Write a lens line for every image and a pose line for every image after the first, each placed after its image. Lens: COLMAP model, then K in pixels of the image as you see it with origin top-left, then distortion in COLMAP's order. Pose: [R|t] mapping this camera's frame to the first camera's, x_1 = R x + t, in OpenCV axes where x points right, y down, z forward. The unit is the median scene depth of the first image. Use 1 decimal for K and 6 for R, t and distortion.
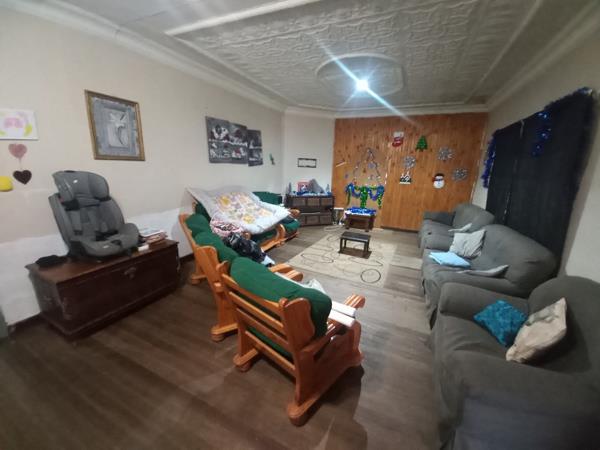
lens RADIAL K [[244.5, 0, 300.9], [0, 244.5, 201.0], [0, 0, 1]] dist [0.000787, -0.011497]
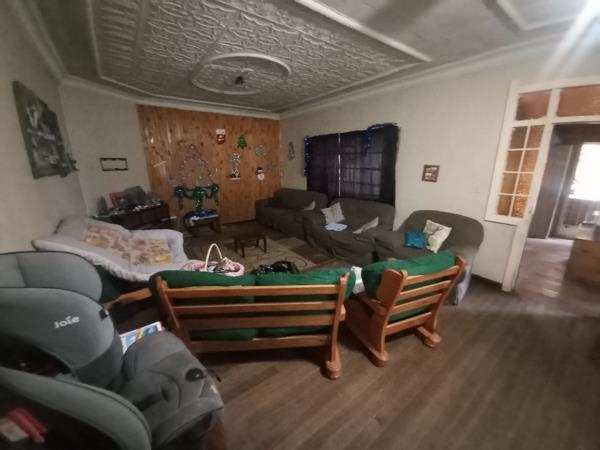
lens RADIAL K [[239.0, 0, 303.2], [0, 239.0, 224.8], [0, 0, 1]] dist [0.001544, -0.010552]
pose [[0.480567, -0.263195, 0.836530, -0.382118], [0.151335, 0.964479, 0.216513, -0.058971], [-0.863801, 0.022547, 0.503328, 0.197472]]
